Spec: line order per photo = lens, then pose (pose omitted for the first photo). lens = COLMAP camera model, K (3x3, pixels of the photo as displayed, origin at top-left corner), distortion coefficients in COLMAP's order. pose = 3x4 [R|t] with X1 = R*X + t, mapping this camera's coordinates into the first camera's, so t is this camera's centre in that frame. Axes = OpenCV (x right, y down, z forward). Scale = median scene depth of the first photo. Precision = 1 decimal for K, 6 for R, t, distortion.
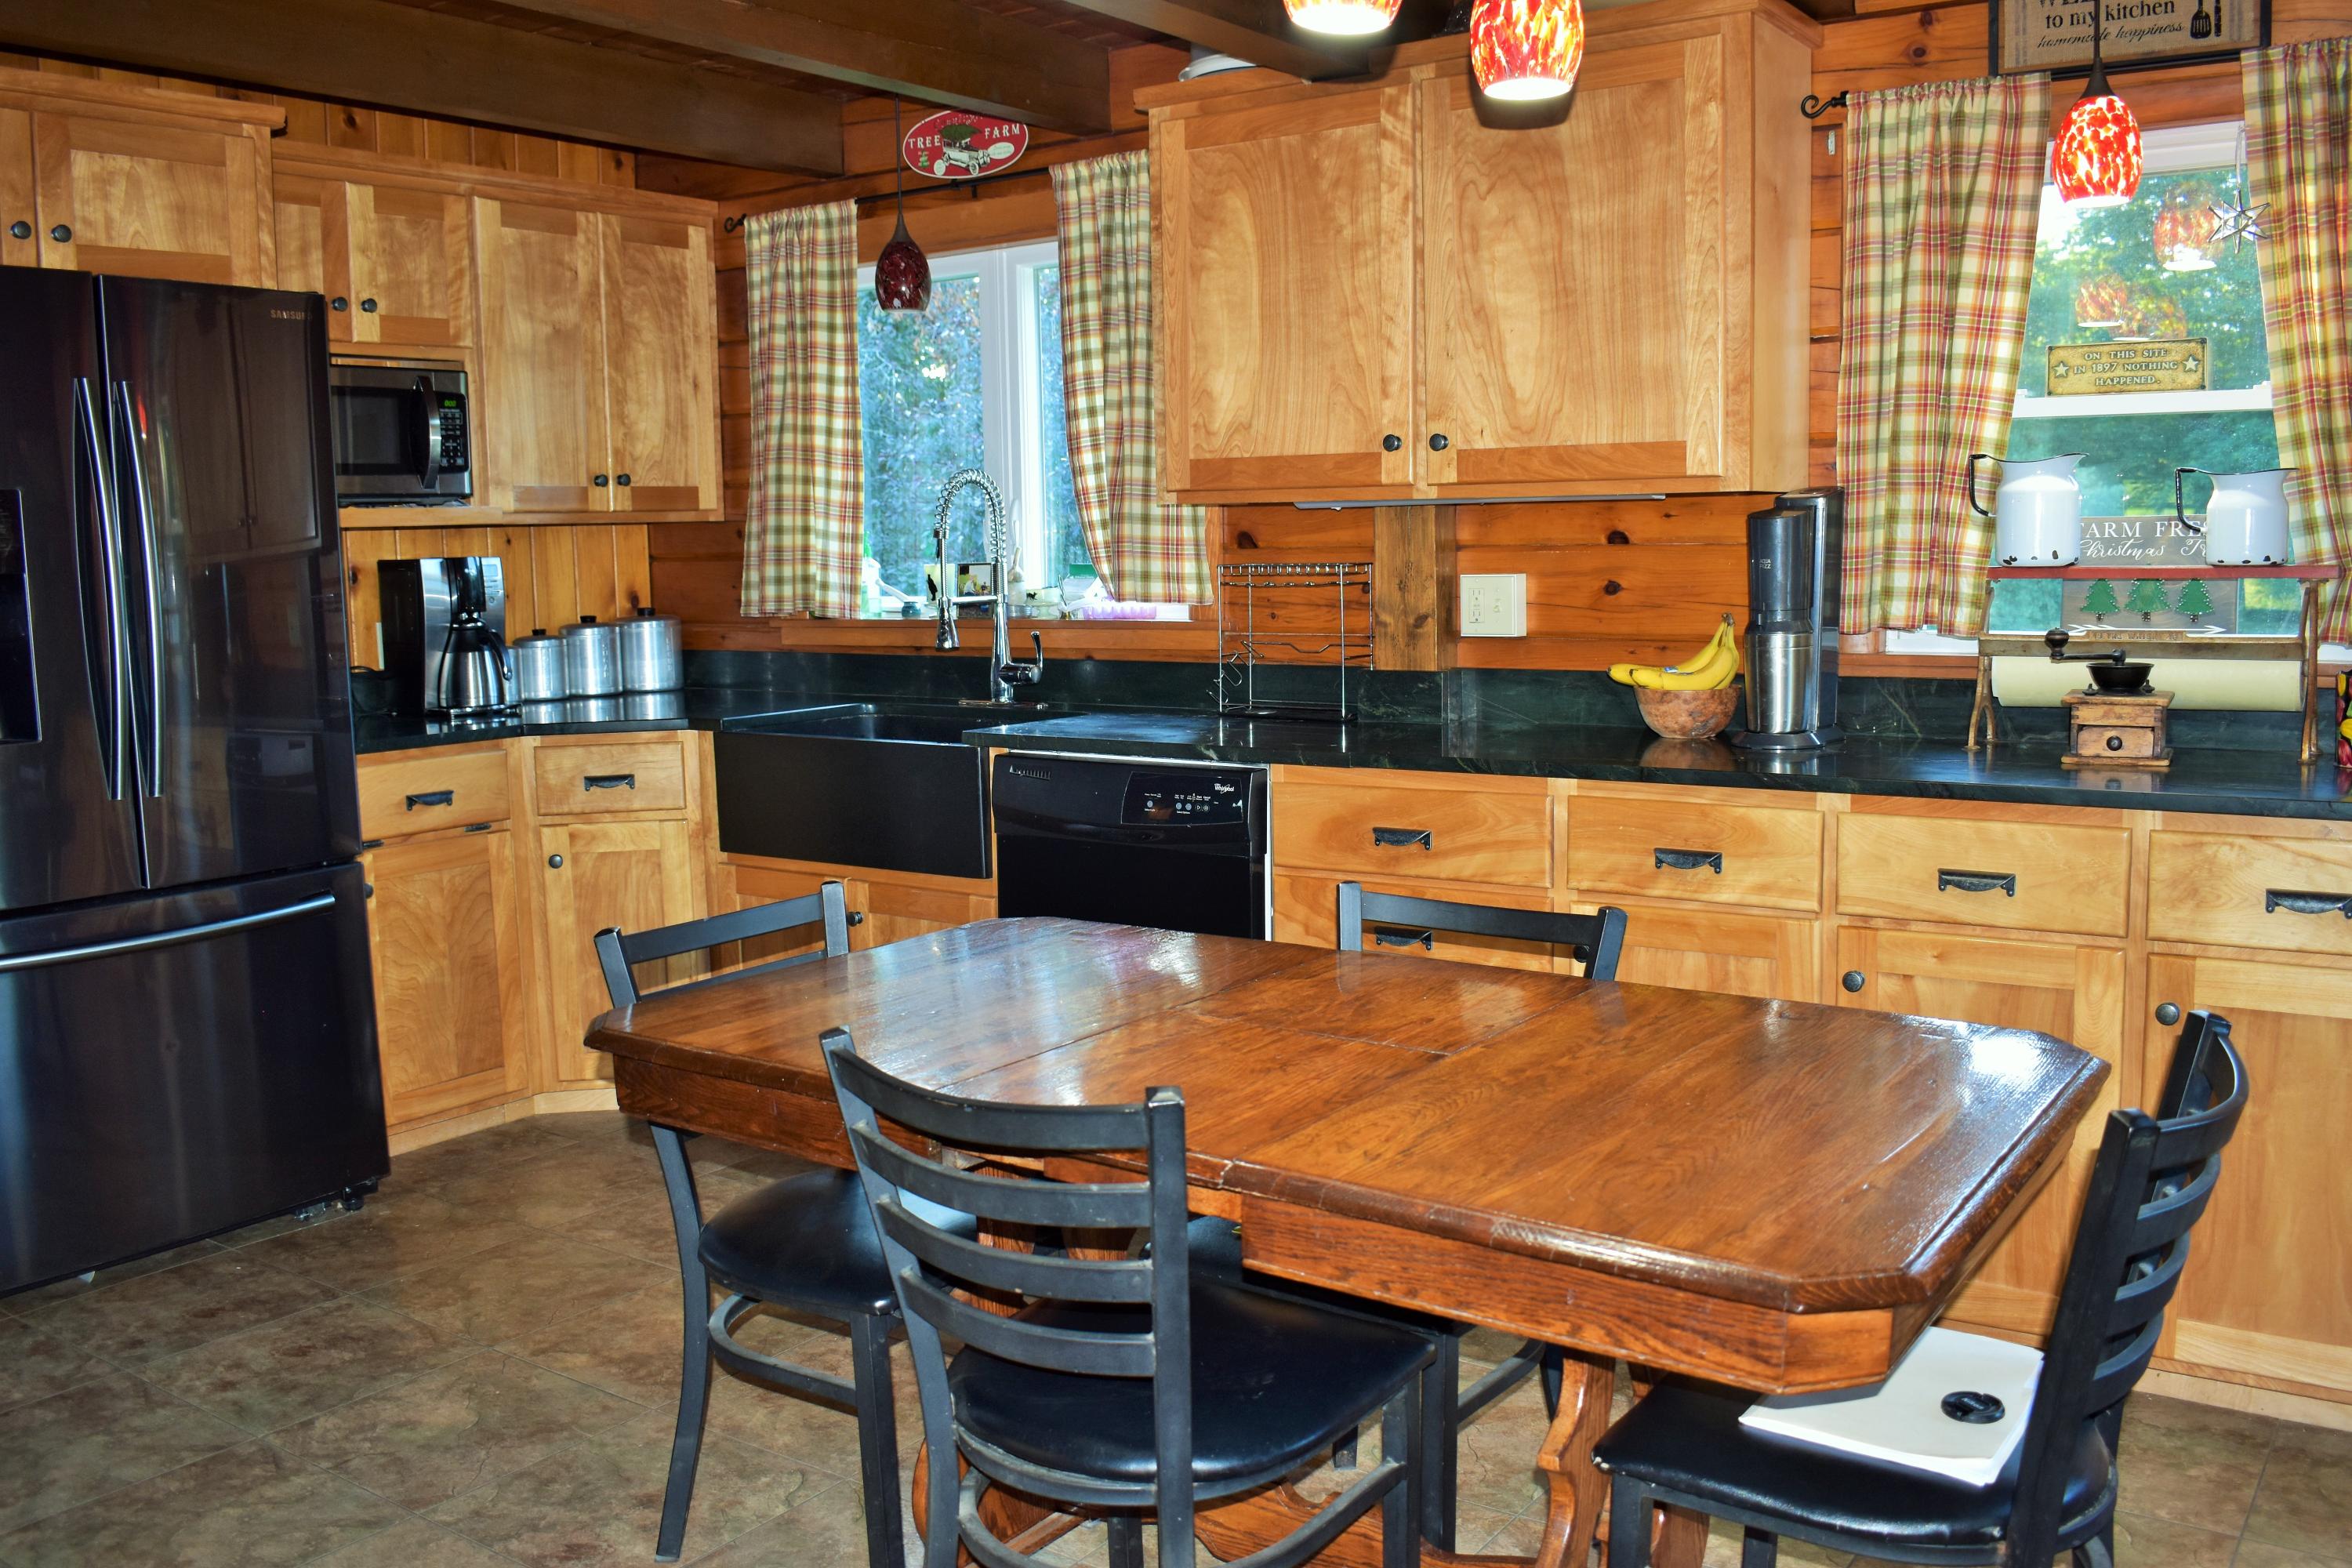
lens RADIAL K [[2002.2, 0, 1191.5], [0, 2002.2, 780.8], [0, 0, 1]] dist [-0.087683, 0.017622]
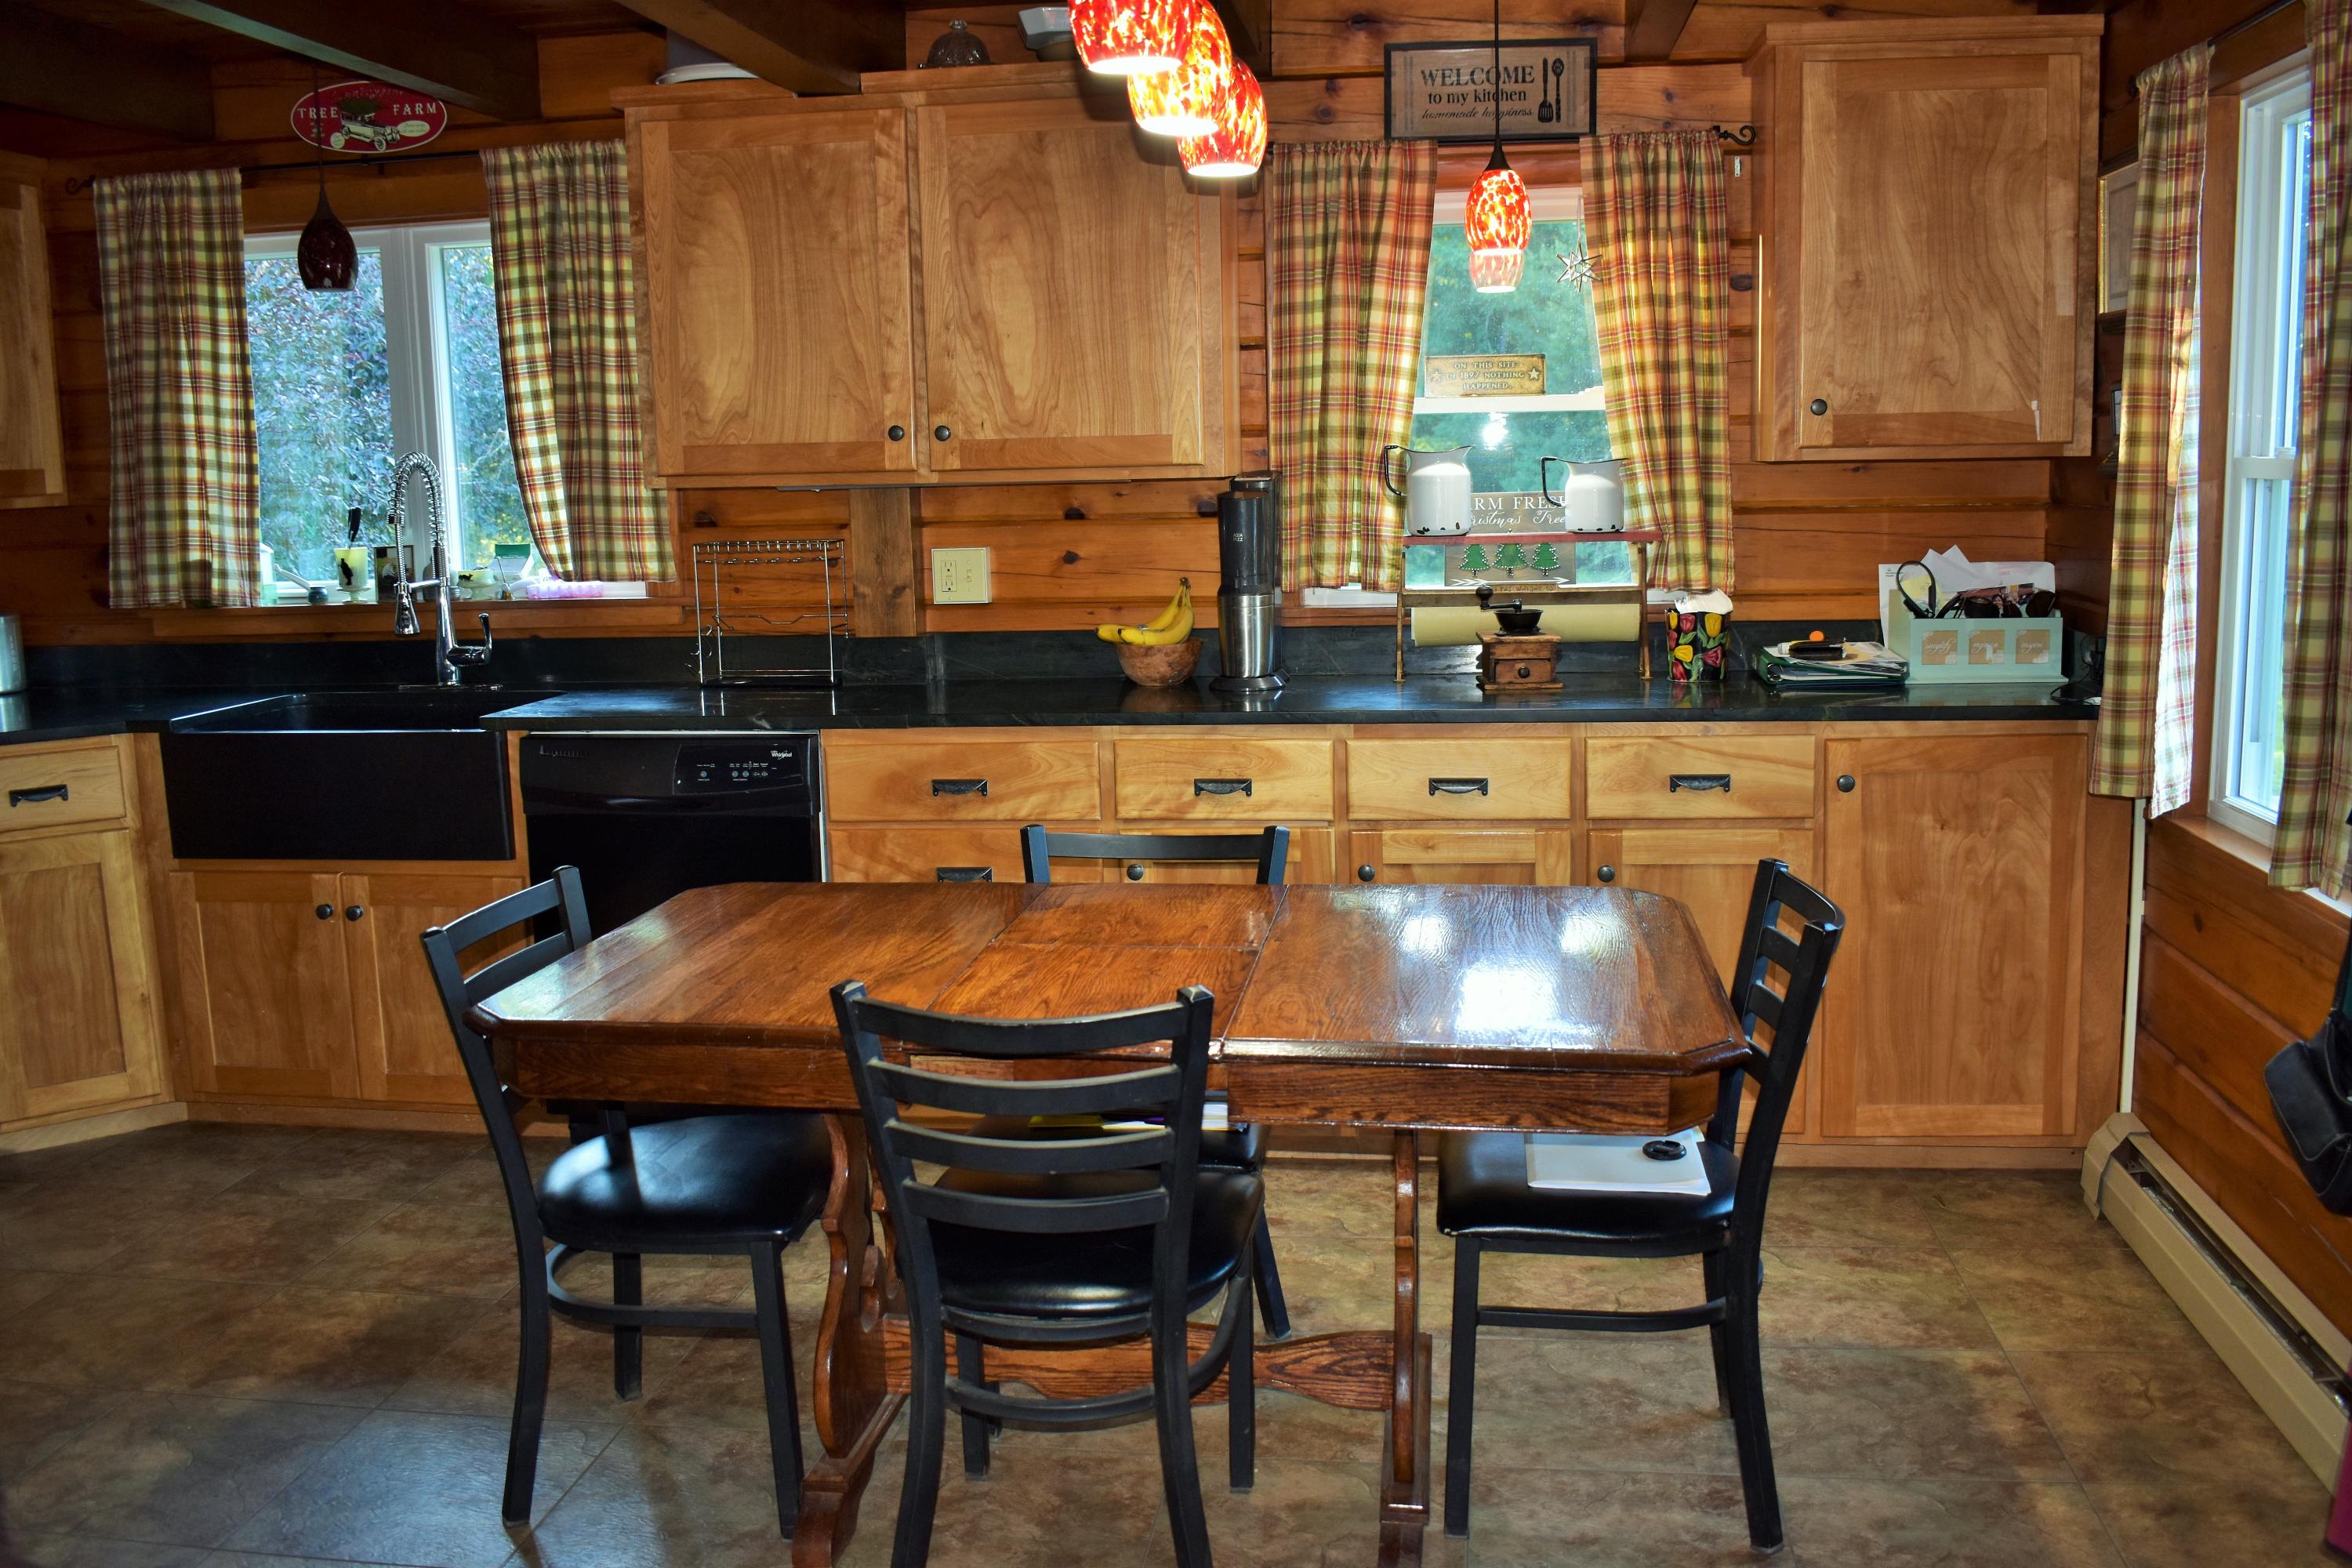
lens RADIAL K [[2002.2, 0, 1191.5], [0, 2002.2, 780.8], [0, 0, 1]] dist [-0.087683, 0.017622]
pose [[0.889154, -0.074073, 0.451574, -0.265127], [0.060869, 0.997188, 0.043720, -0.015285], [-0.453542, -0.011387, 0.891162, -0.061046]]
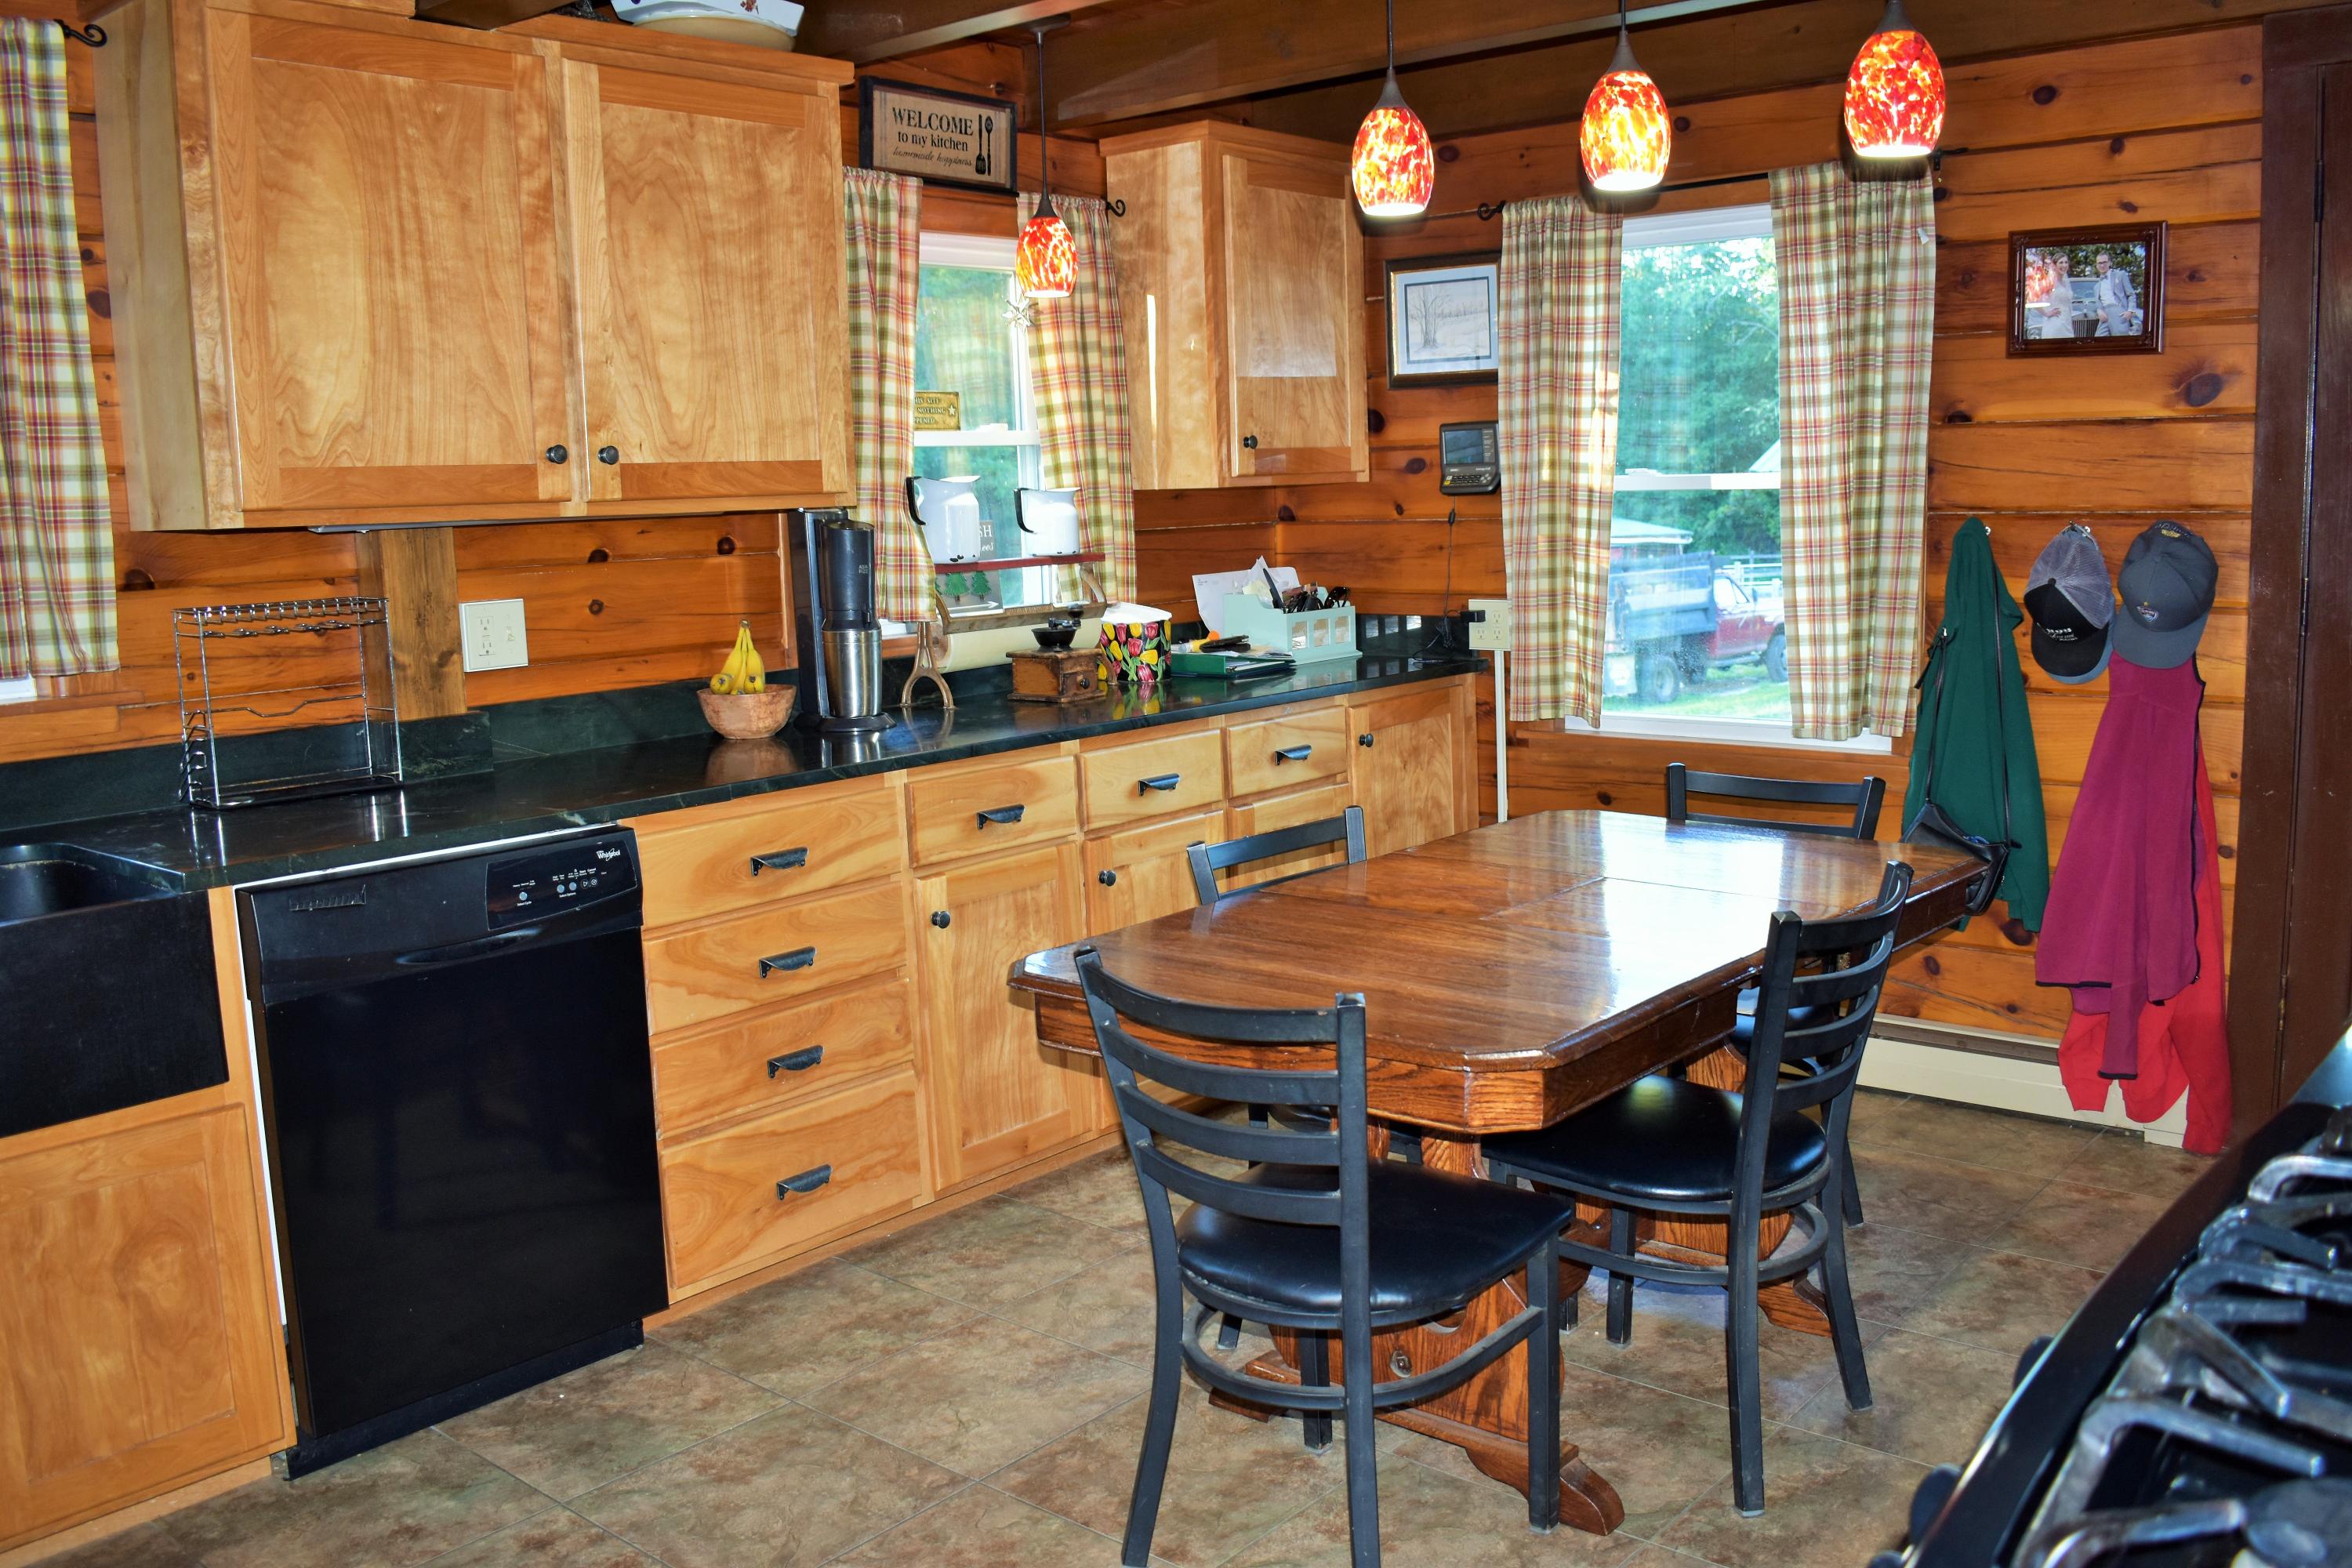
lens RADIAL K [[2002.2, 0, 1191.5], [0, 2002.2, 780.8], [0, 0, 1]] dist [-0.087683, 0.017622]
pose [[0.094570, -0.129207, 0.987098, -0.763376], [0.146983, 0.982487, 0.114522, -0.084322], [-0.984608, 0.134257, 0.111905, 0.632637]]
